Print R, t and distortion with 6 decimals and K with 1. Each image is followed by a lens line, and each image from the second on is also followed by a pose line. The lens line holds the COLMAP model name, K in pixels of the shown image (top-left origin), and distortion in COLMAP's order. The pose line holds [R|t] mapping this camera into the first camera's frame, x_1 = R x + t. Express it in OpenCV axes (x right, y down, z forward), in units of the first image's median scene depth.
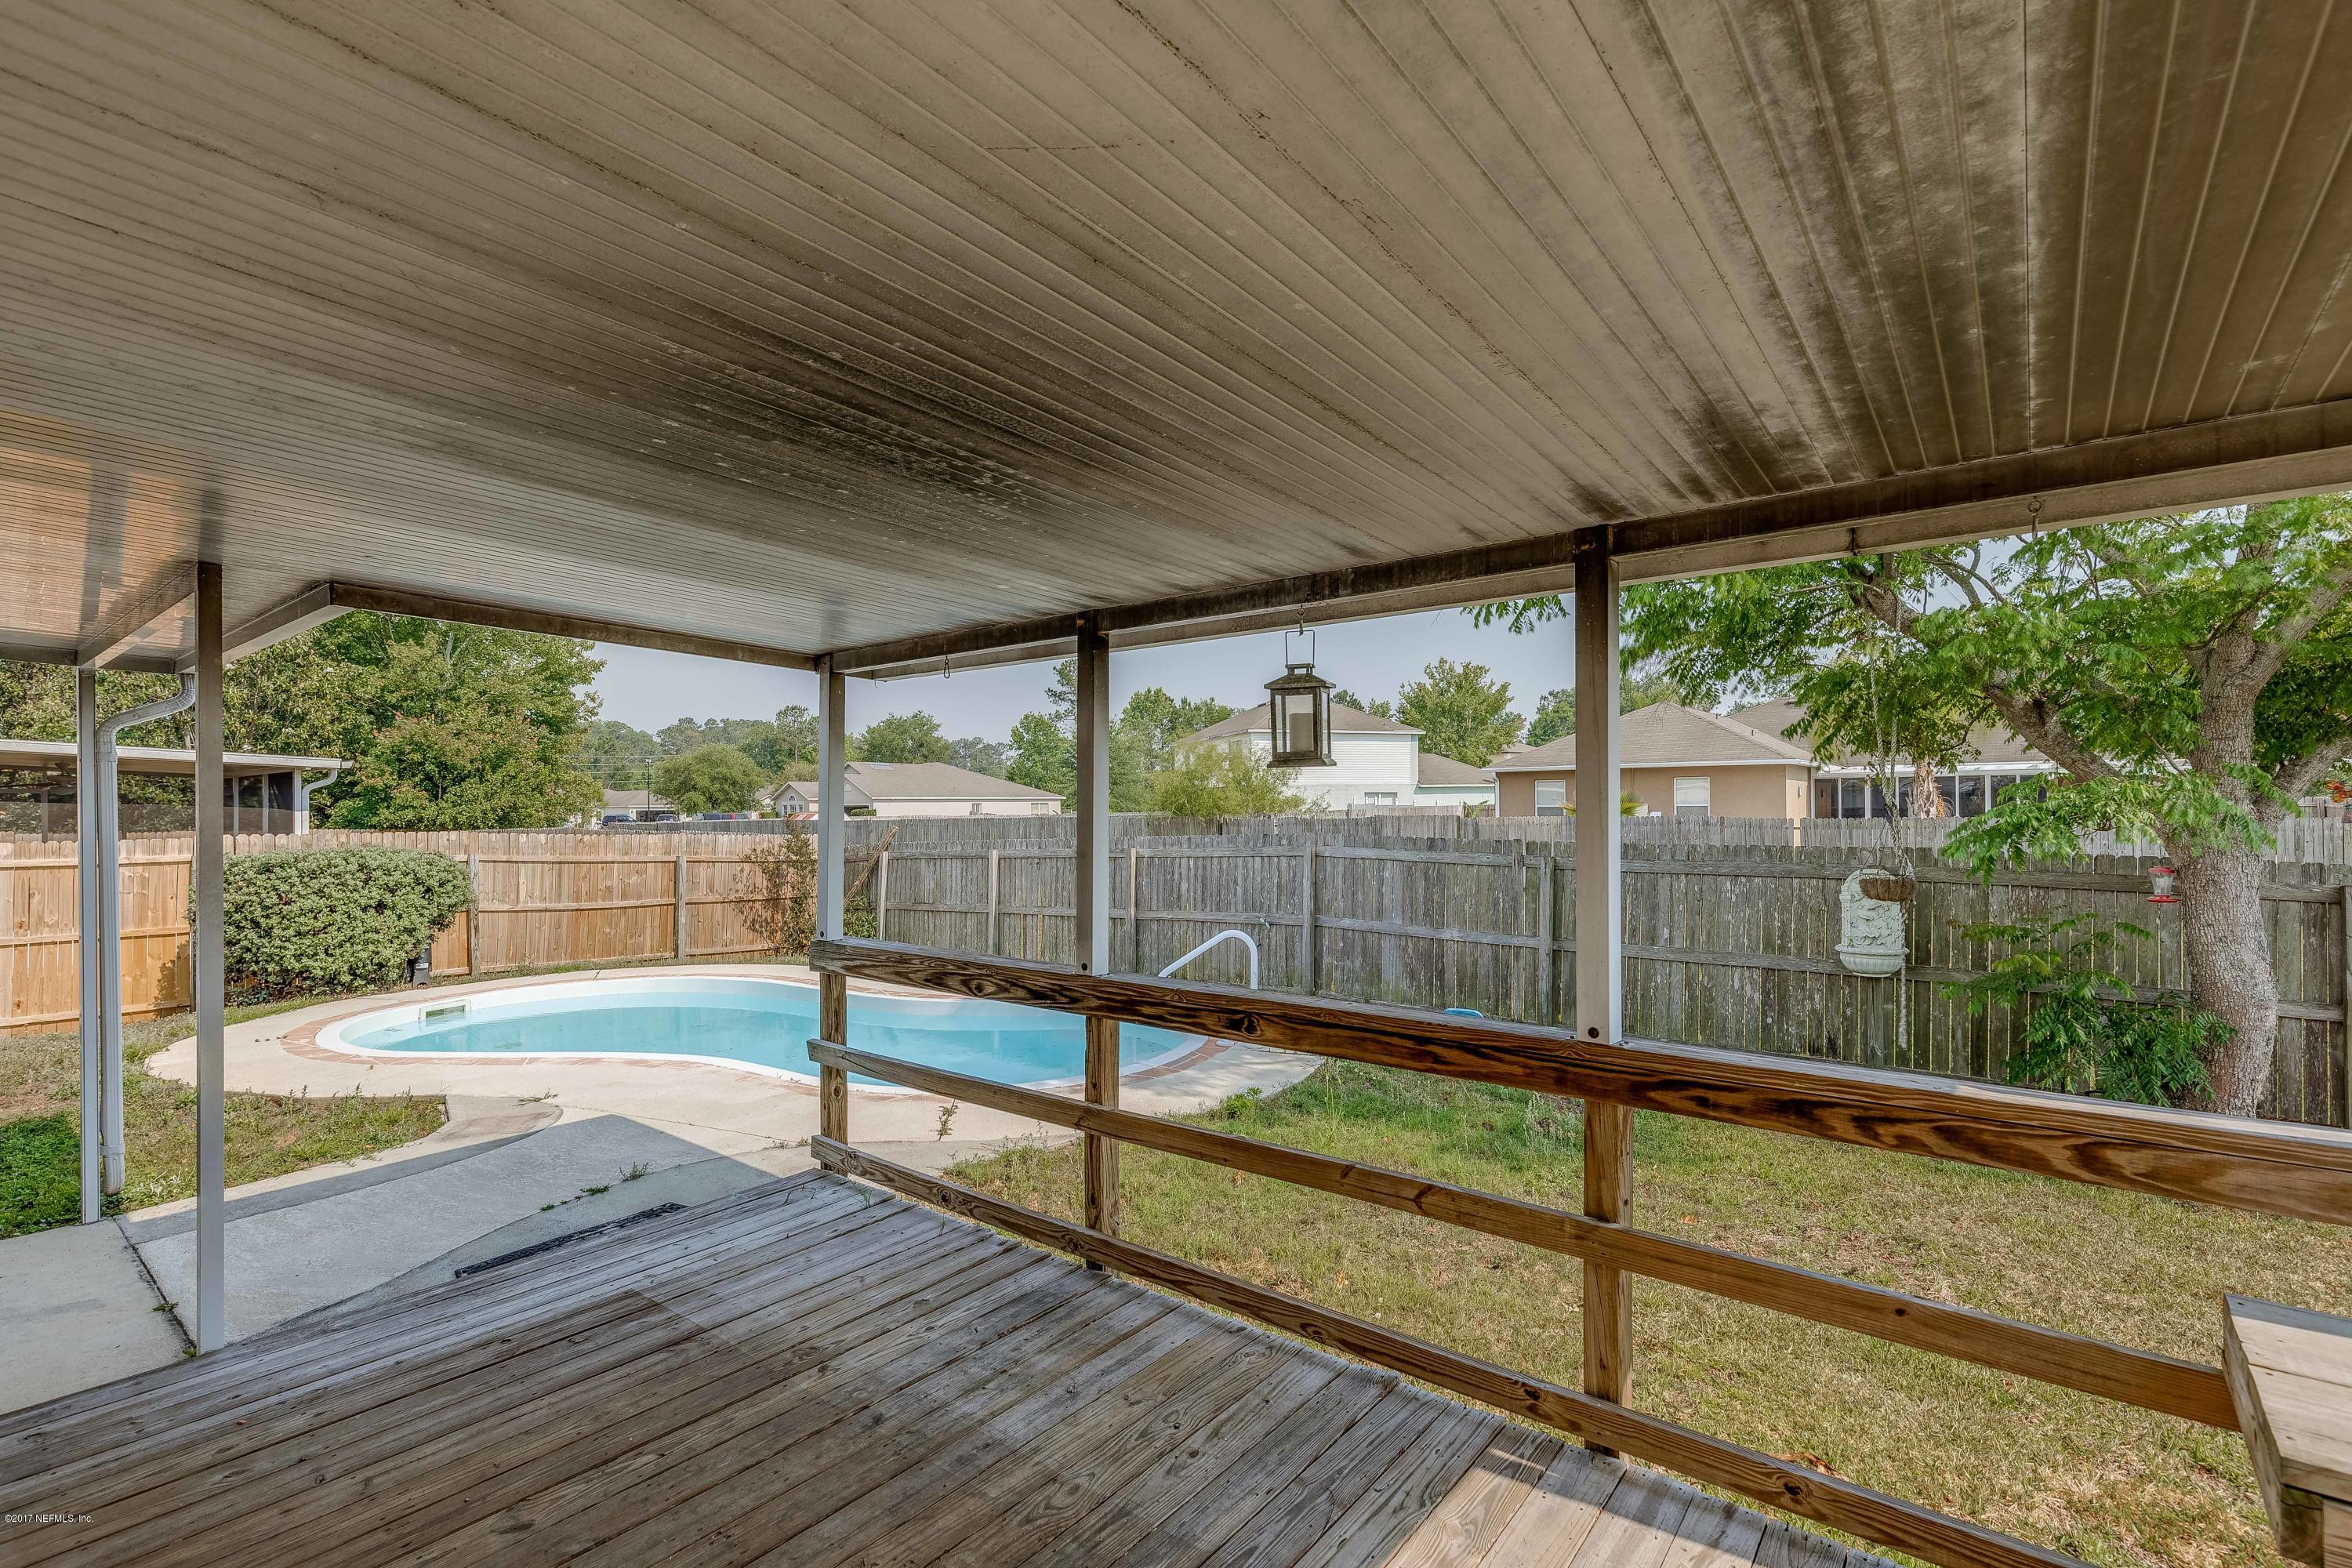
lens RADIAL K [[1060.7, 0, 1175.2], [0, 1060.7, 804.4], [0, 0, 1]] dist [0.003119, -0.000958]
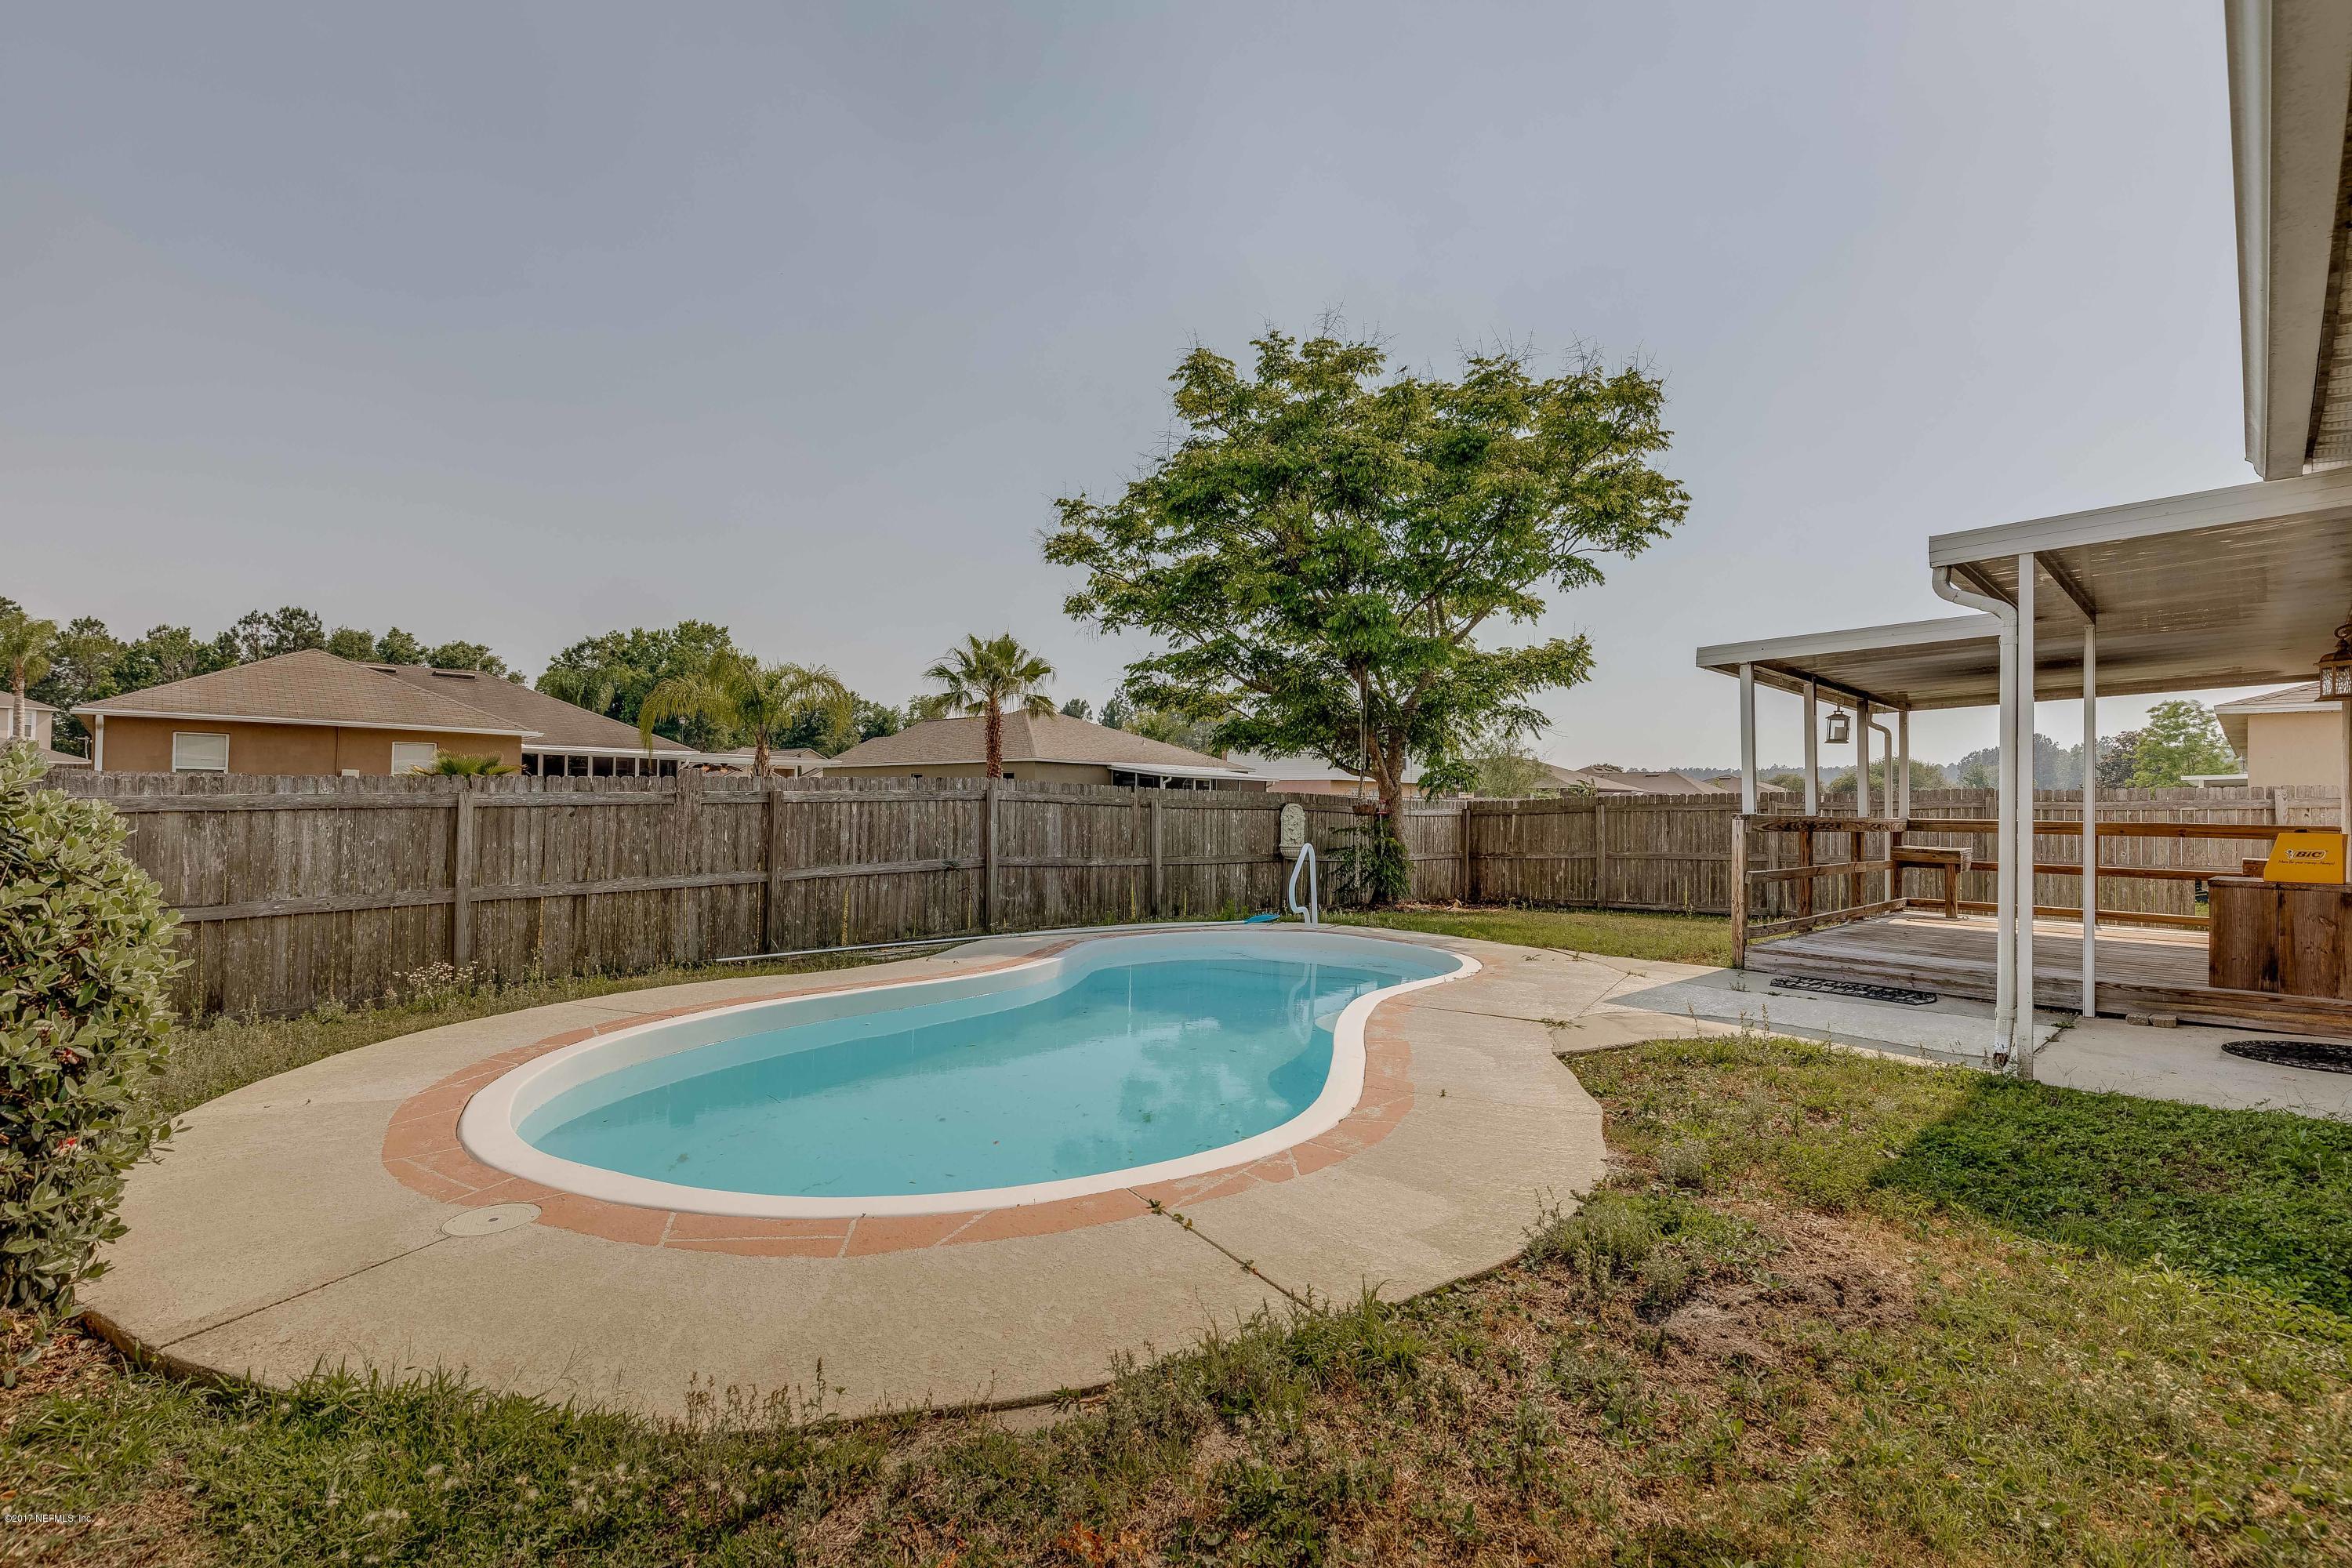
lens RADIAL K [[1060.7, 0, 1175.6], [0, 1060.7, 795.2], [0, 0, 1]] dist [0.003119, -0.000958]
pose [[0.127031, 0.015895, 0.991771, -0.898164], [-0.021214, 0.999686, -0.013305, 0.055969], [-0.991672, -0.019349, 0.127328, 0.702247]]
